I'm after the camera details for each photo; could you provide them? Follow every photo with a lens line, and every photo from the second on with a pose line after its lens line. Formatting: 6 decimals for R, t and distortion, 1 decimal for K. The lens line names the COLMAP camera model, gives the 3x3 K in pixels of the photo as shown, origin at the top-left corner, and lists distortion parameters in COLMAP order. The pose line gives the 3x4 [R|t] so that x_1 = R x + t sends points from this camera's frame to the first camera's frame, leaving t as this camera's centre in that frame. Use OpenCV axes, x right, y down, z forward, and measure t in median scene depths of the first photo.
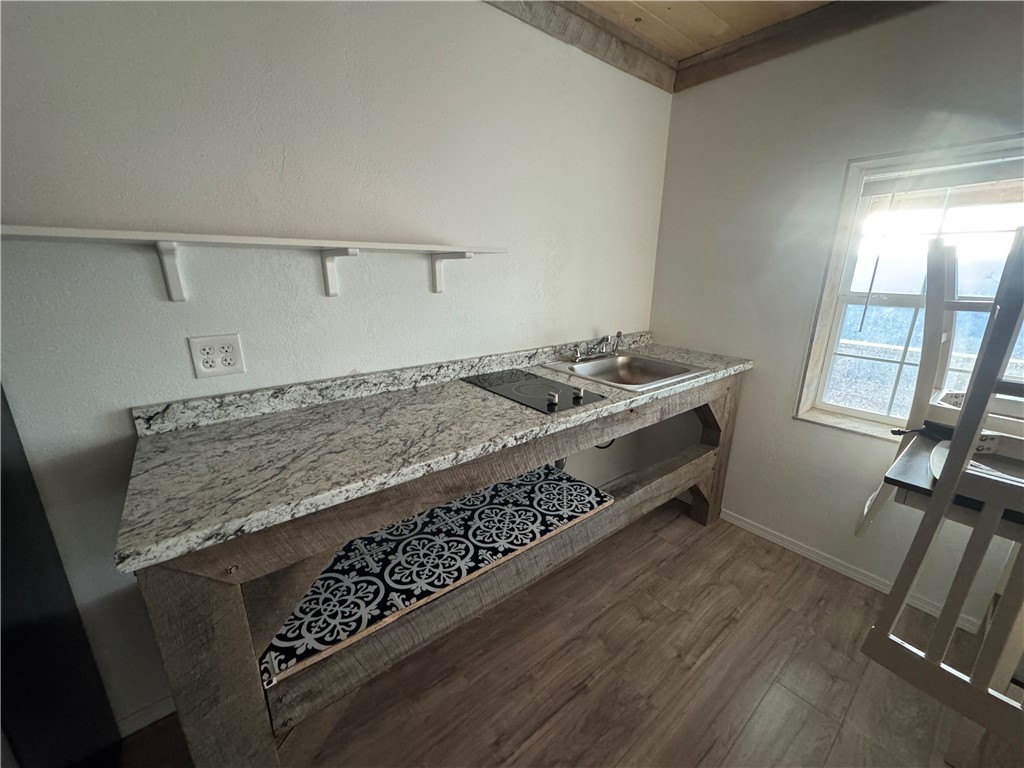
lens RADIAL K [[407.7, 0, 511.9], [0, 407.7, 381.7], [0, 0, 1]] dist [-0.003728, 0.000429]
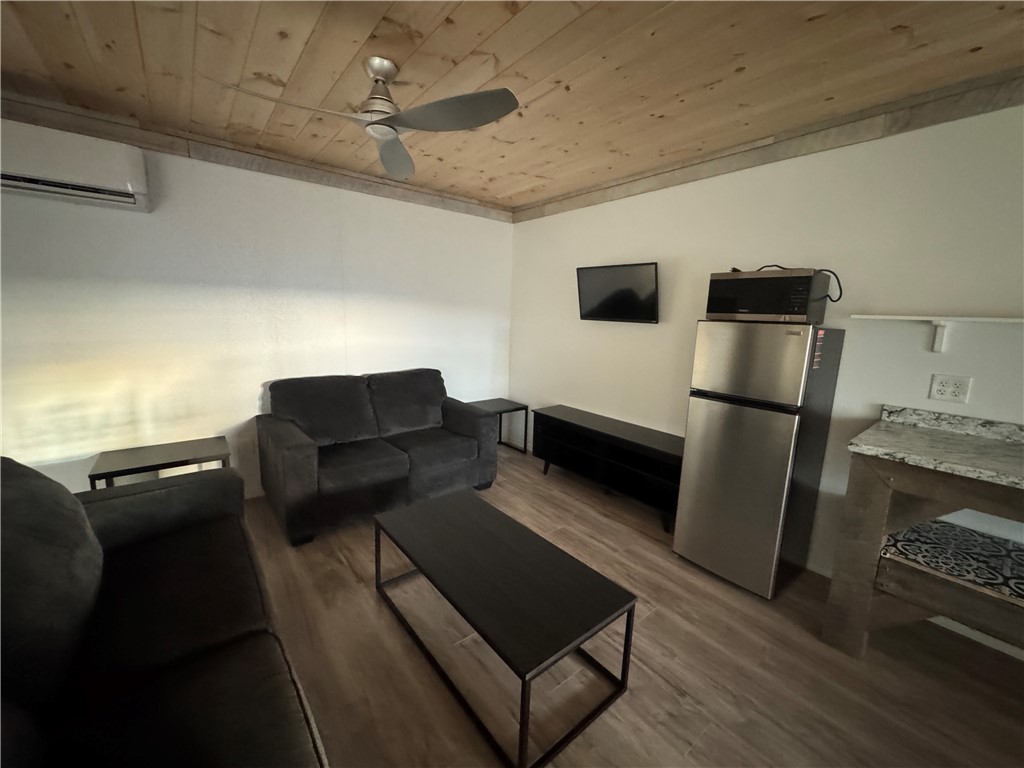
lens RADIAL K [[407.7, 0, 511.9], [0, 407.7, 381.7], [0, 0, 1]] dist [-0.003728, 0.000429]
pose [[-0.002609, 0.161243, -0.986911, 0.884629], [-0.295286, 0.942783, 0.154814, 0.179070], [0.955405, 0.291825, 0.045153, -0.742952]]
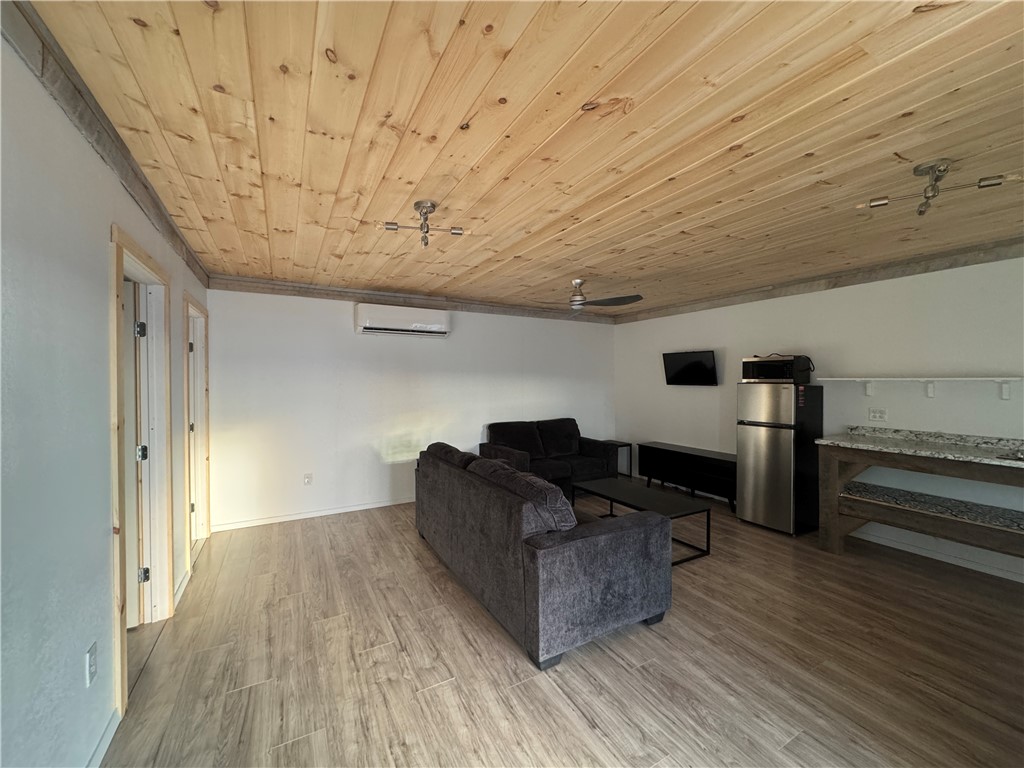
lens RADIAL K [[407.7, 0, 511.9], [0, 407.7, 381.7], [0, 0, 1]] dist [-0.003728, 0.000429]
pose [[-0.163824, -0.003194, -0.986484, 2.888409], [-0.263156, 0.963900, 0.040581, 0.313815], [0.950742, 0.266247, -0.158751, -1.246541]]
